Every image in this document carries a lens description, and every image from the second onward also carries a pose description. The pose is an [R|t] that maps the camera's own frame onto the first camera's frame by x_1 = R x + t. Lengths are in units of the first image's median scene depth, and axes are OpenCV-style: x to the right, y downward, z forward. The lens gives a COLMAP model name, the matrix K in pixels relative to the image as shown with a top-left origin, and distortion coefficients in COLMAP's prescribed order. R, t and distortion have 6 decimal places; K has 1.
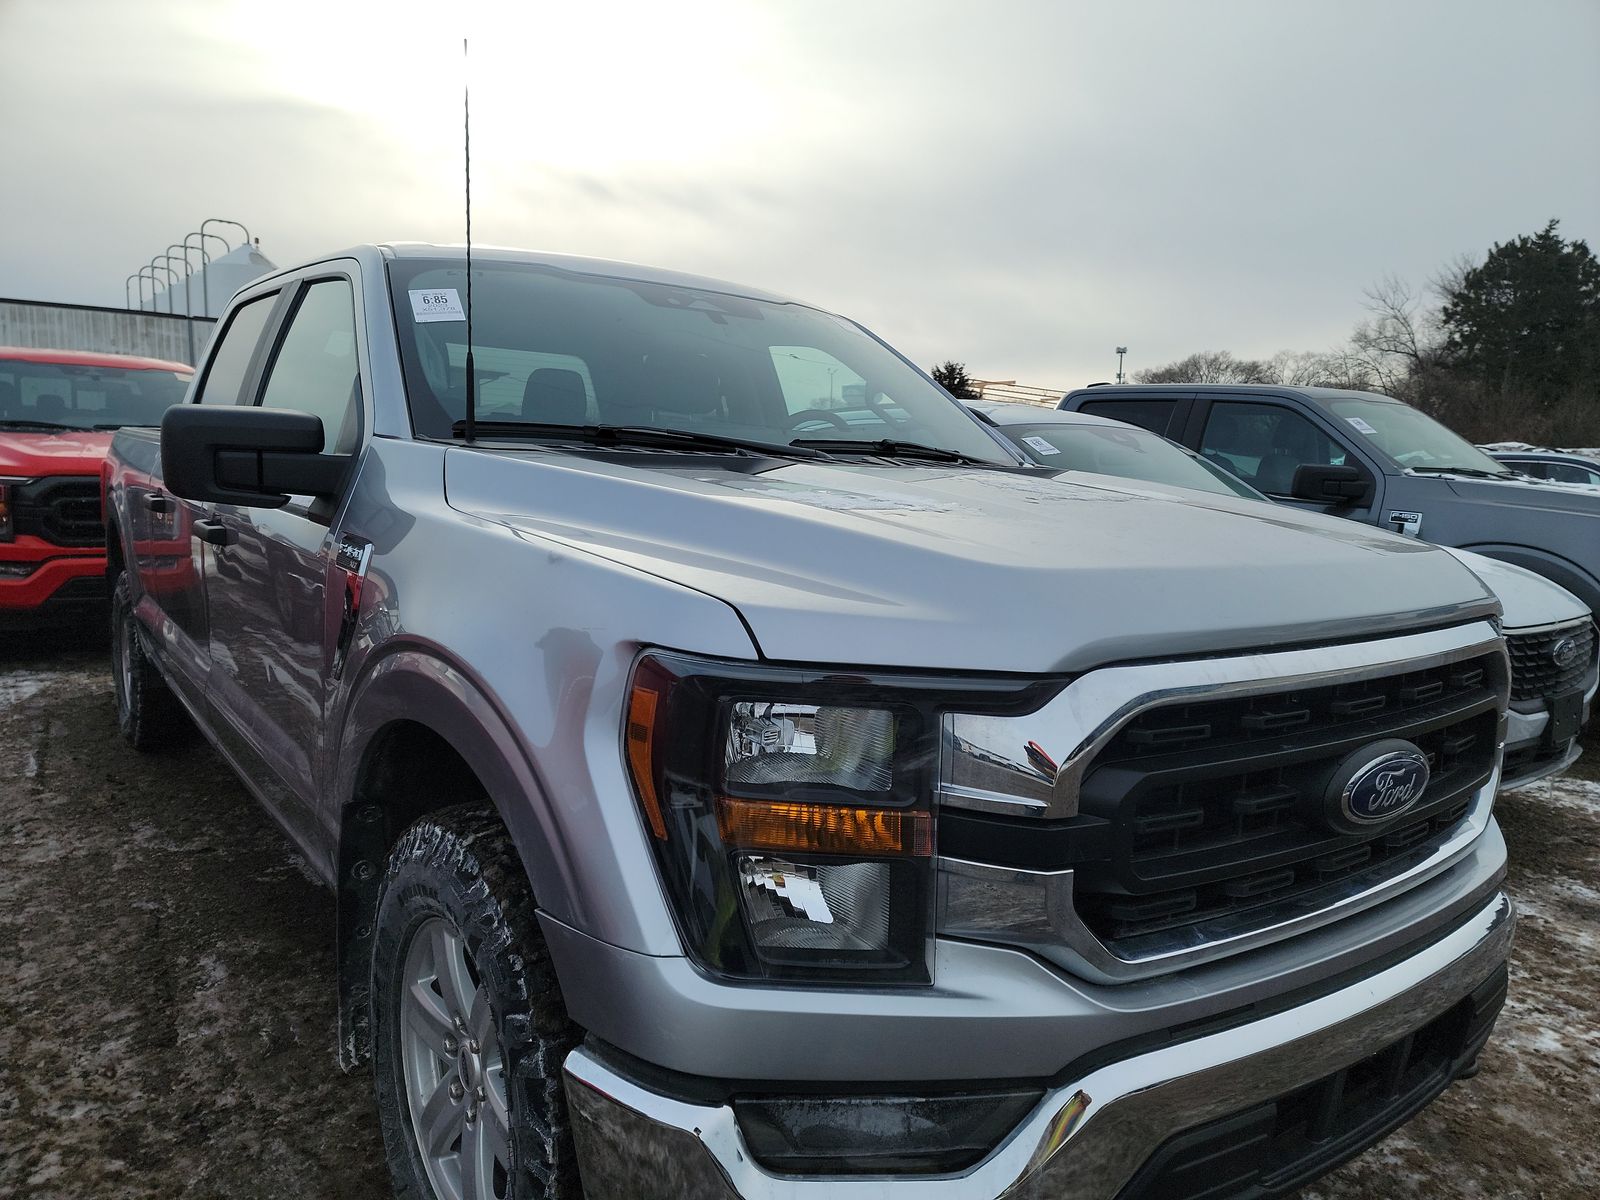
lens RADIAL K [[1135.1, 0, 806.0], [0, 1135.1, 604.2], [0, 0, 1]] dist [0.094213, -0.076293]
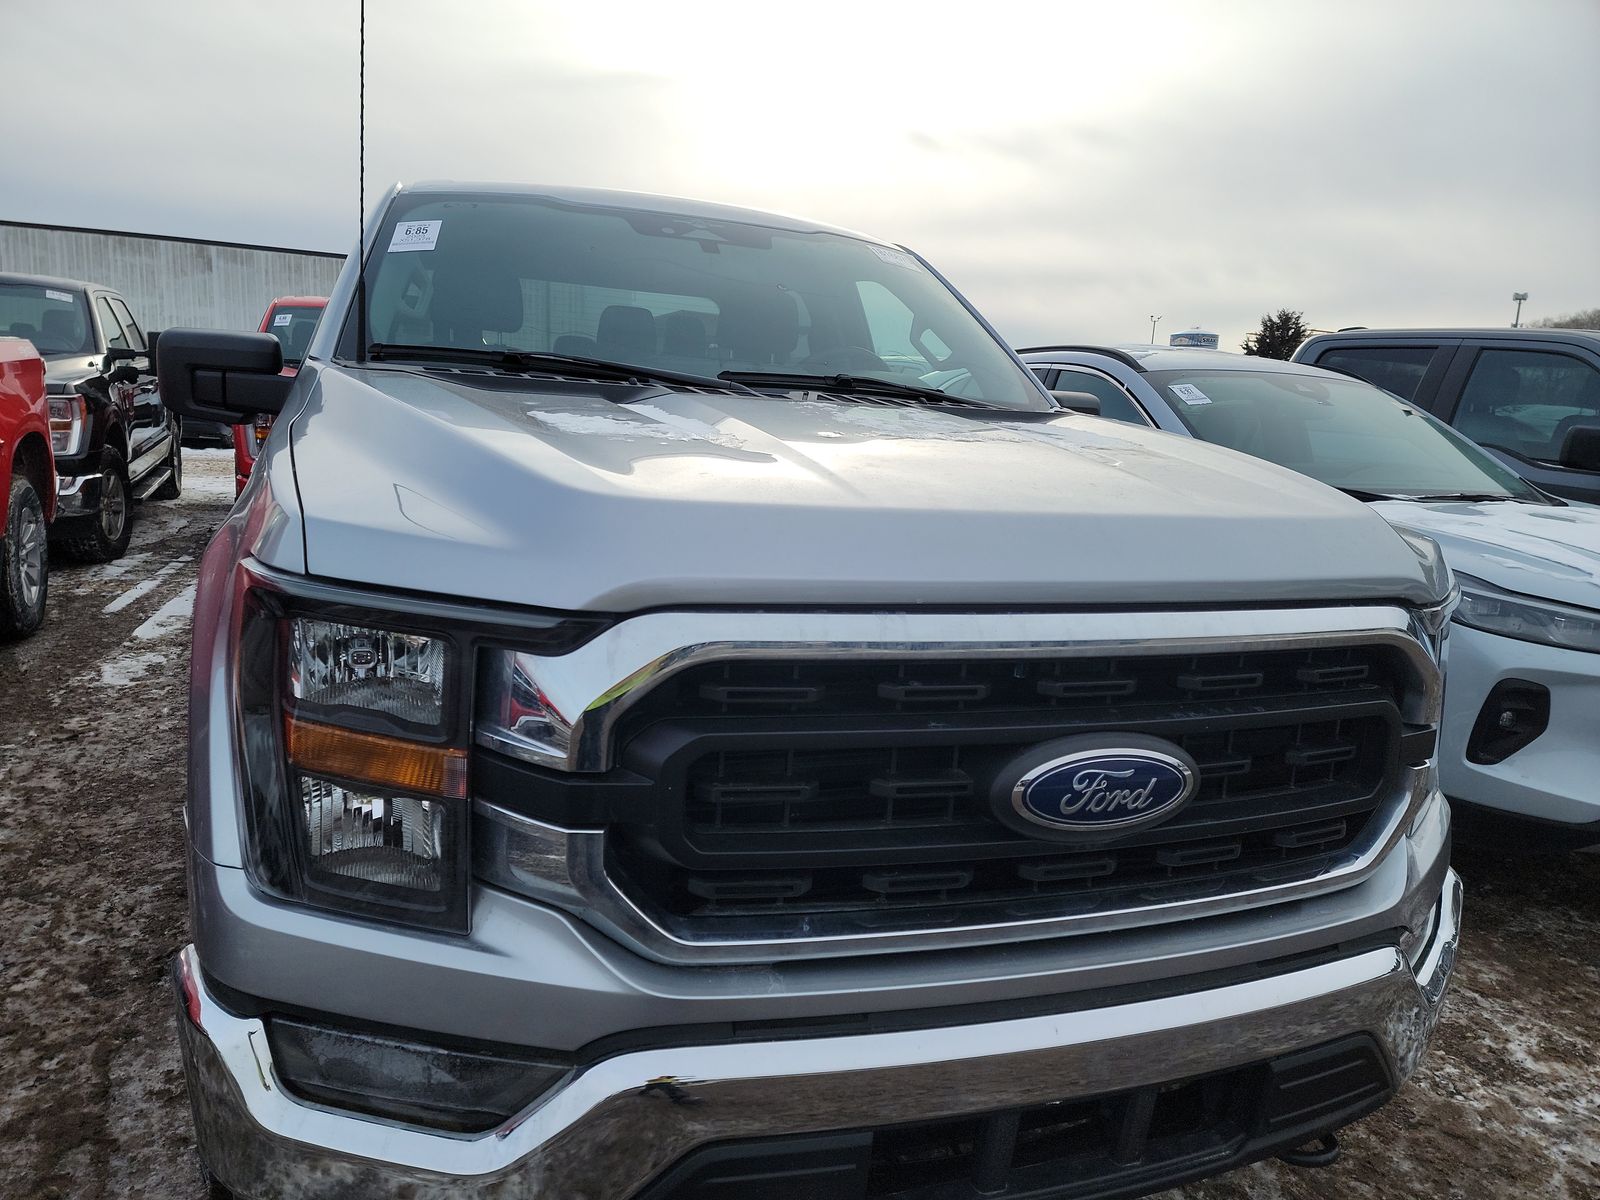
lens RADIAL K [[1124.0, 0, 806.5], [0, 1124.0, 598.1], [0, 0, 1]] dist [0.122506, -0.122760]
pose [[0.952741, 0.073042, -0.294872, 0.566616], [-0.063338, 0.997094, 0.042339, 0.001074], [0.297107, -0.021662, 0.954598, 0.177357]]
